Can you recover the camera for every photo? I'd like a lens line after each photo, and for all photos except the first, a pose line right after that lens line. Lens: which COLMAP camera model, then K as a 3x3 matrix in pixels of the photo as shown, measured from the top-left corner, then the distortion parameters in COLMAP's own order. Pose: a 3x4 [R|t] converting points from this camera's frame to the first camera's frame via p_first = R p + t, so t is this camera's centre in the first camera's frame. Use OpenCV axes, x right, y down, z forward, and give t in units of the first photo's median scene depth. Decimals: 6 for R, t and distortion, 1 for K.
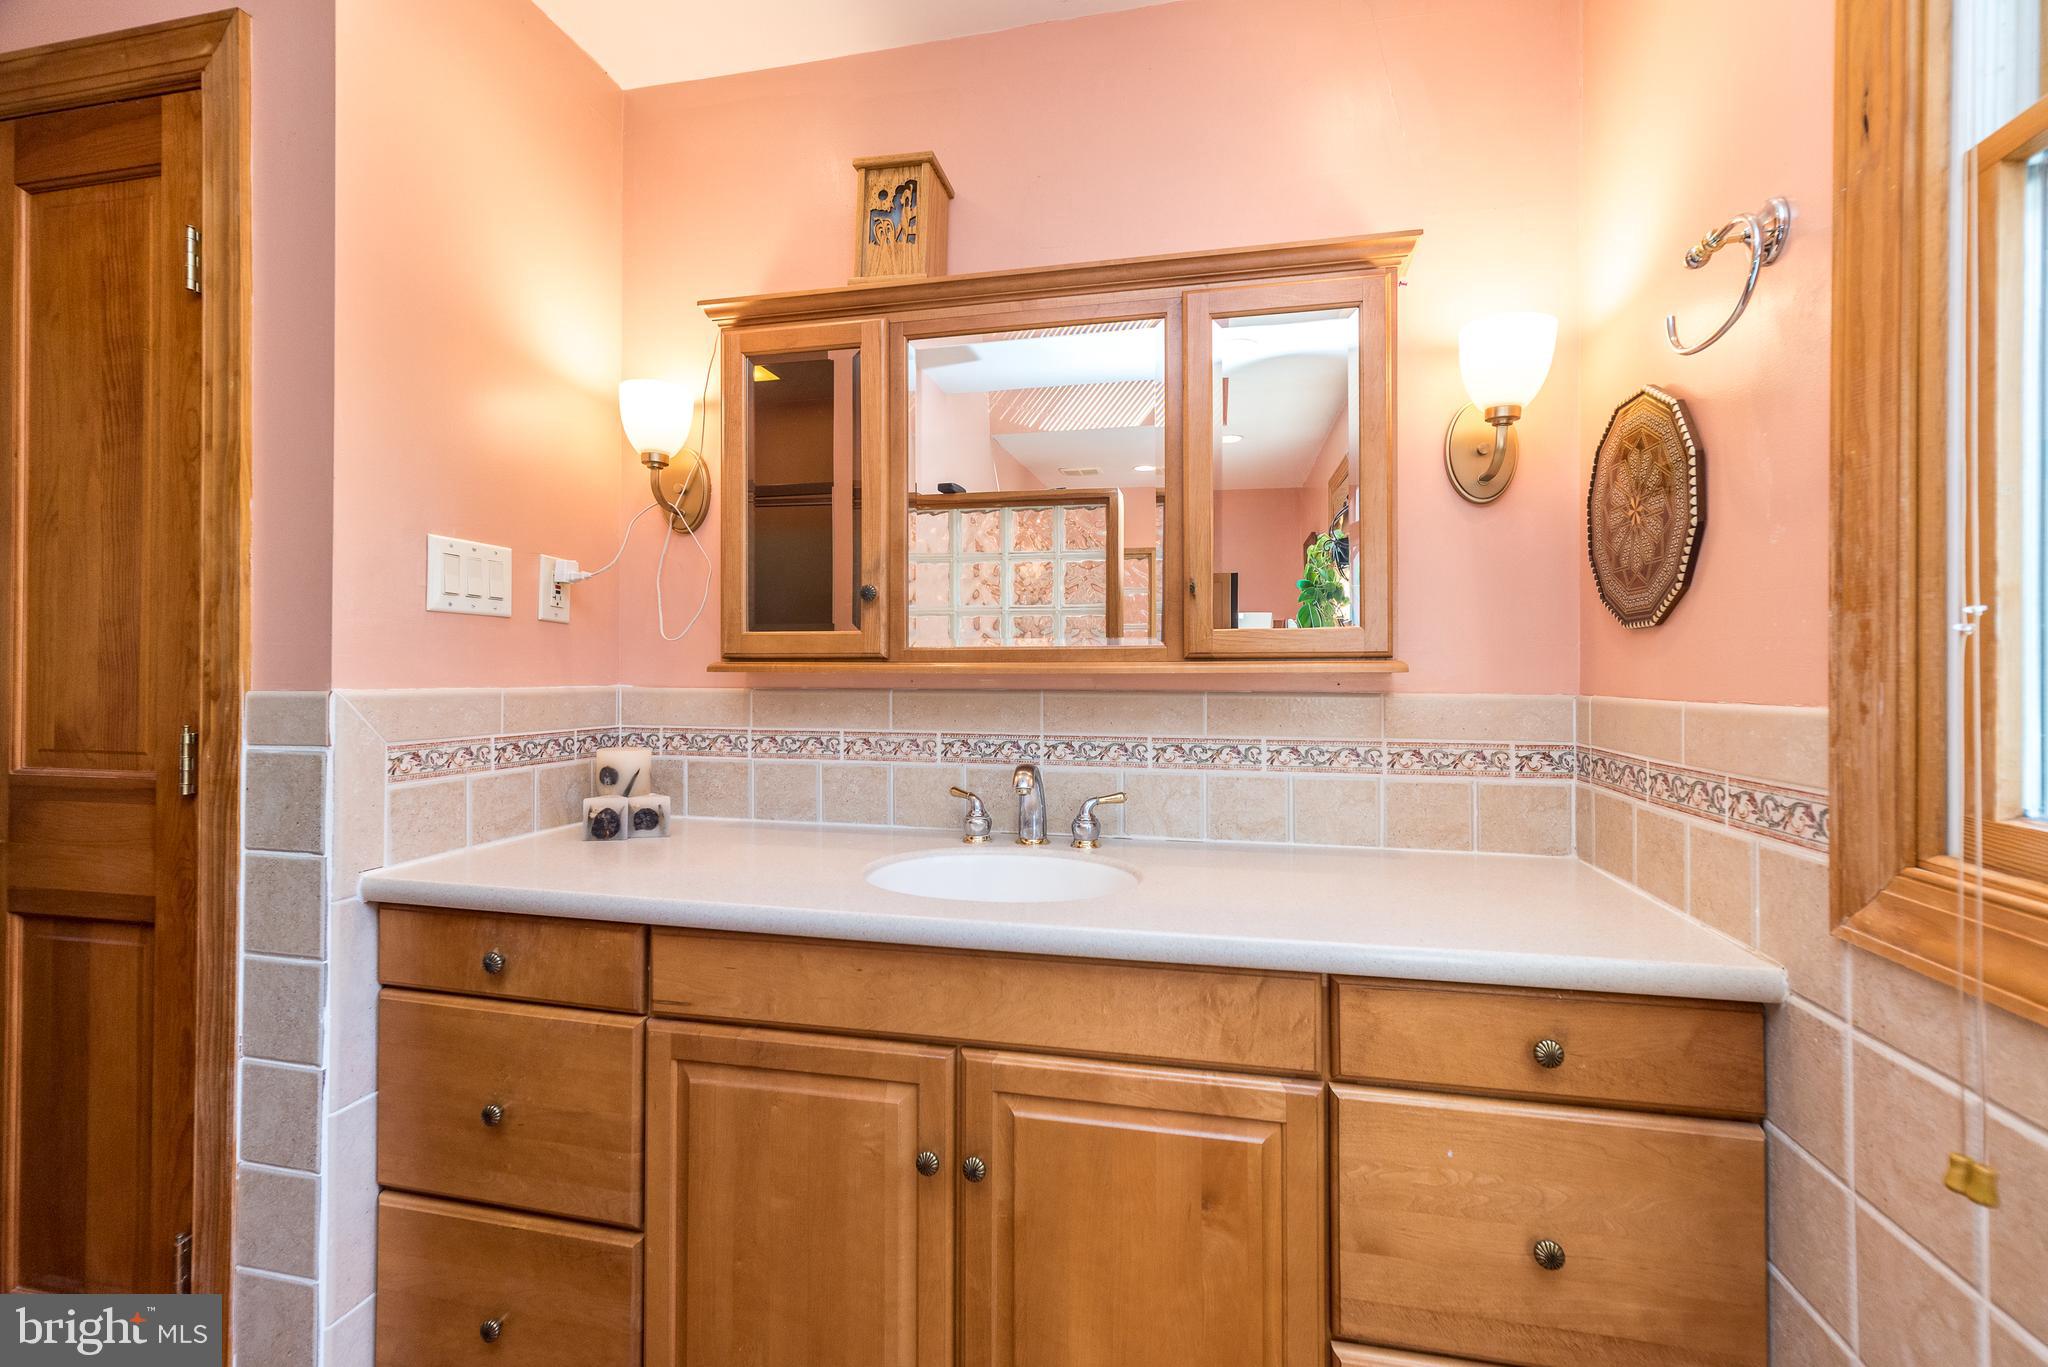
lens RADIAL K [[896.8, 0, 1030.6], [0, 896.8, 675.4], [0, 0, 1]] dist [0.005657, -0.000129]
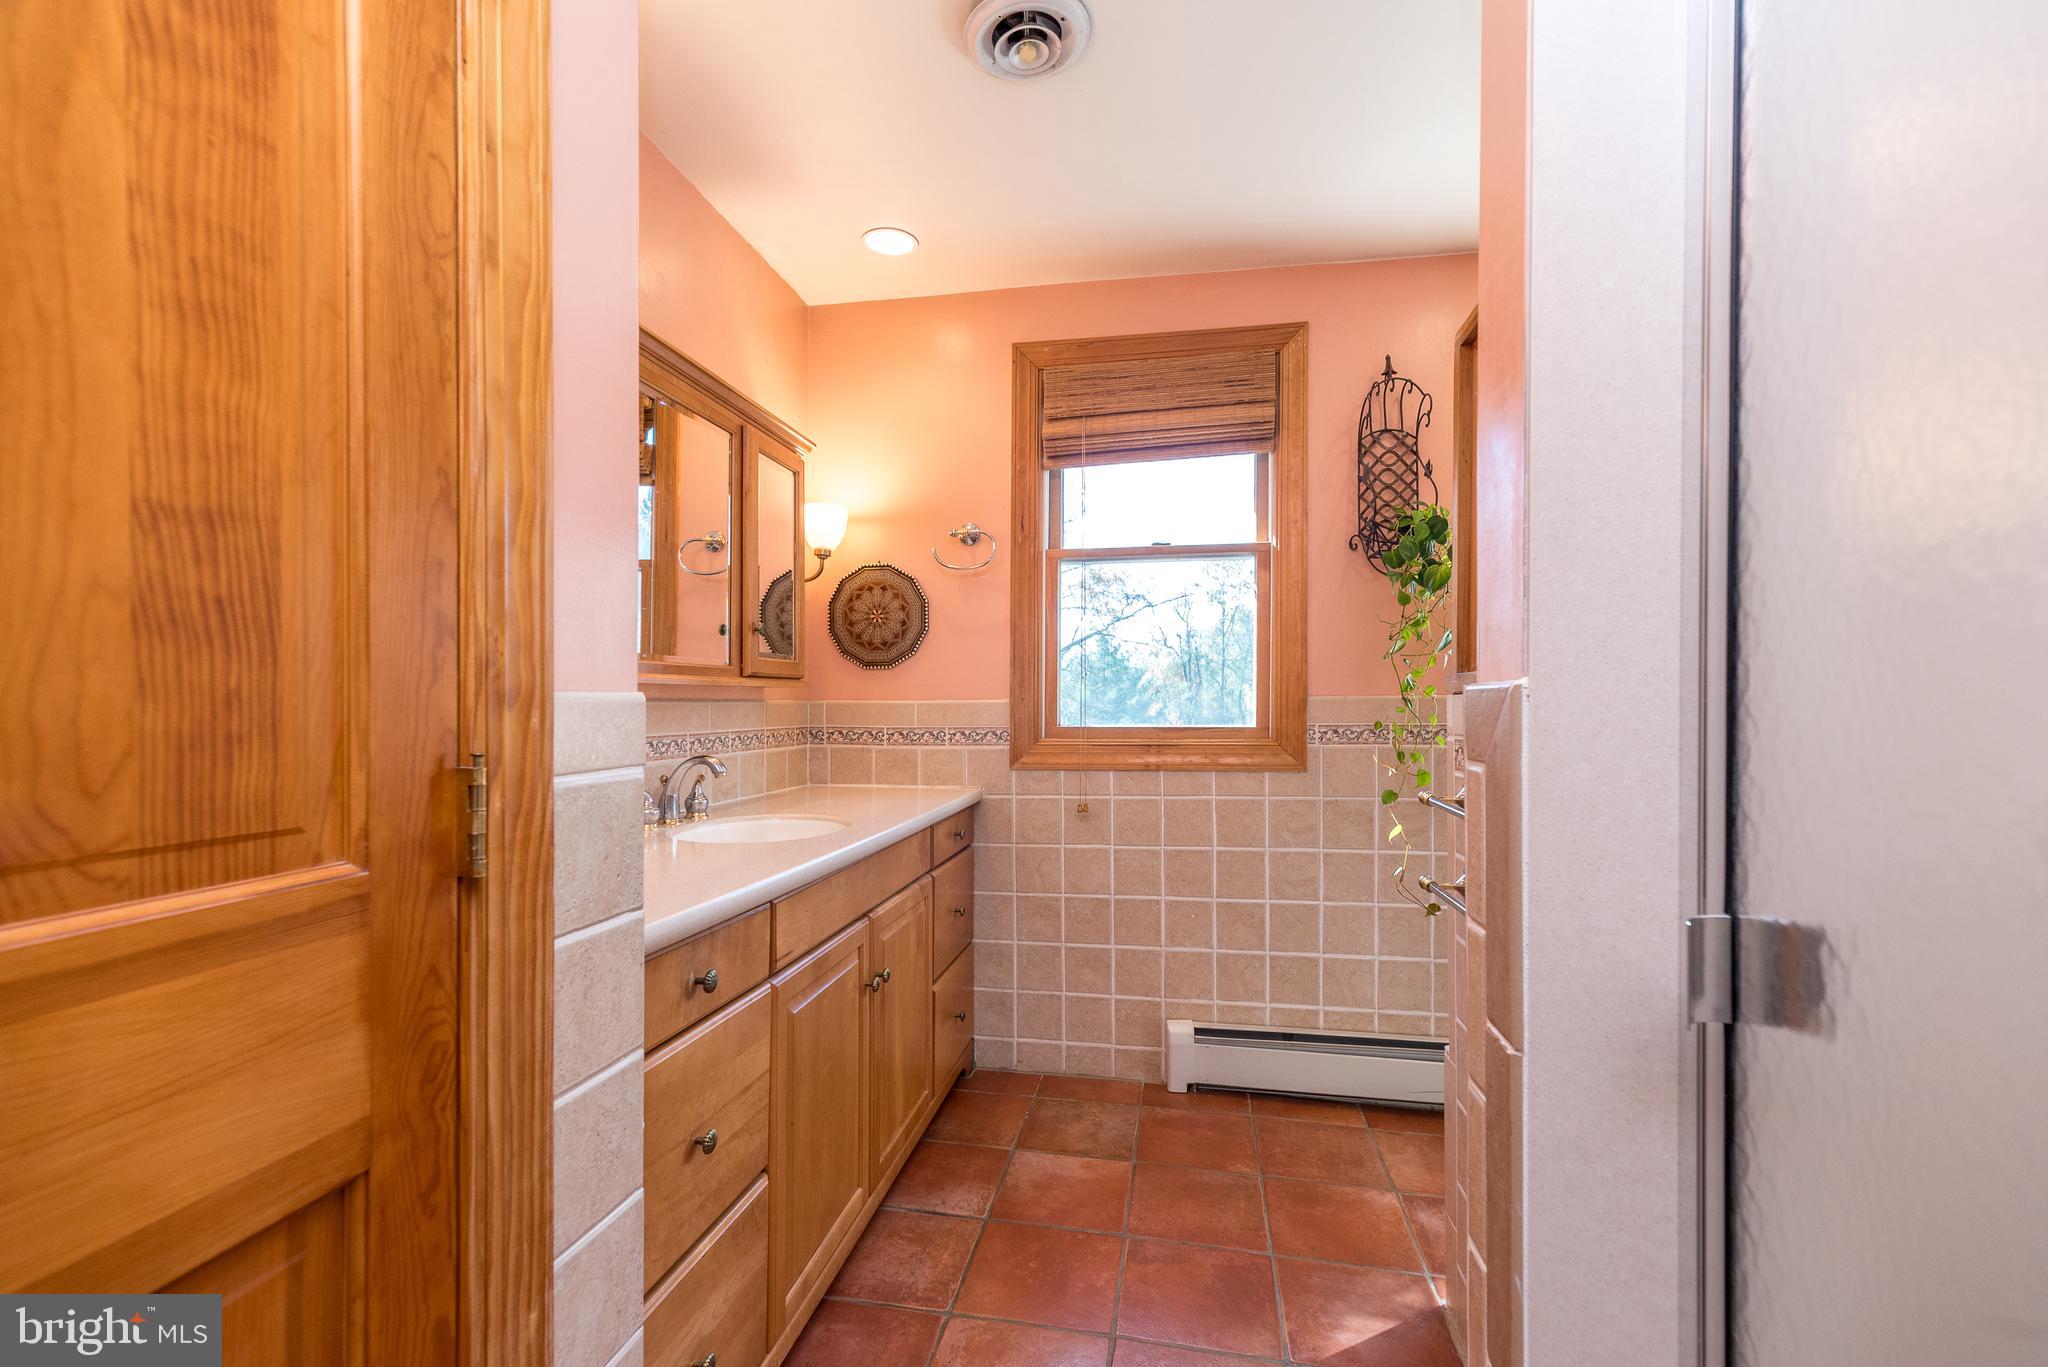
lens RADIAL K [[897.4, 0, 1020.5], [0, 897.4, 712.5], [0, 0, 1]] dist [0.001896, 0.000080]
pose [[-0.029740, -0.014090, 0.999458, -1.350697], [0.000634, 0.999900, 0.014115, 0.020967], [-0.999557, 0.001053, -0.029728, 0.614795]]
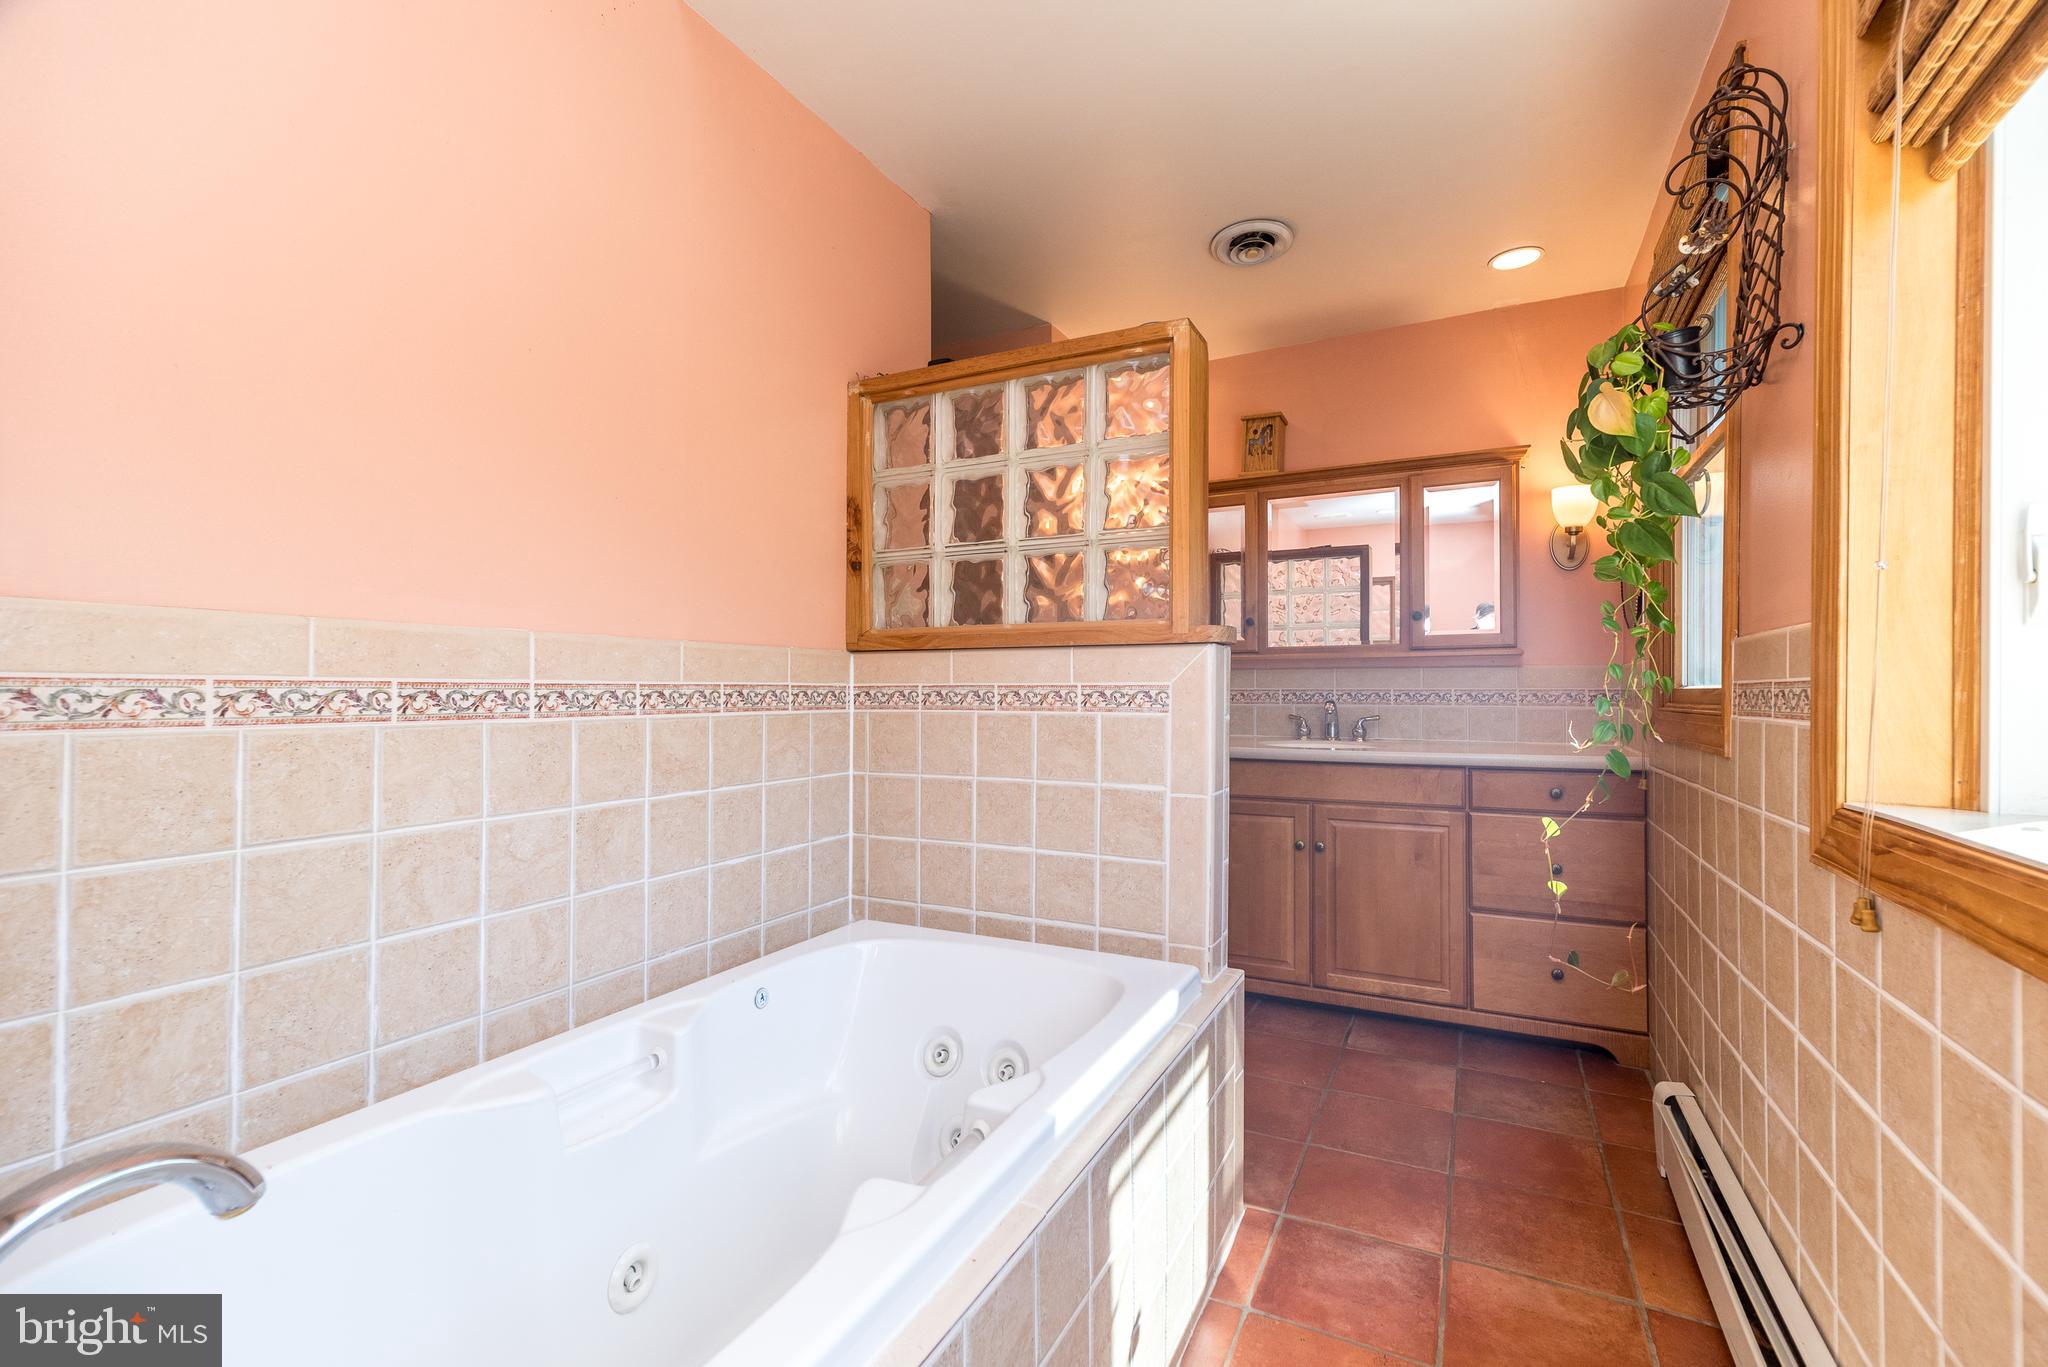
lens RADIAL K [[888.2, 0, 1024.0], [0, 888.2, 683.5], [0, 0, 1]] dist [0.008560, 0.000215]
pose [[0.966844, -0.003026, -0.255351, -0.175199], [0.001668, 0.999983, -0.005534, 0.073090], [0.255363, 0.004925, 0.966833, -1.279183]]
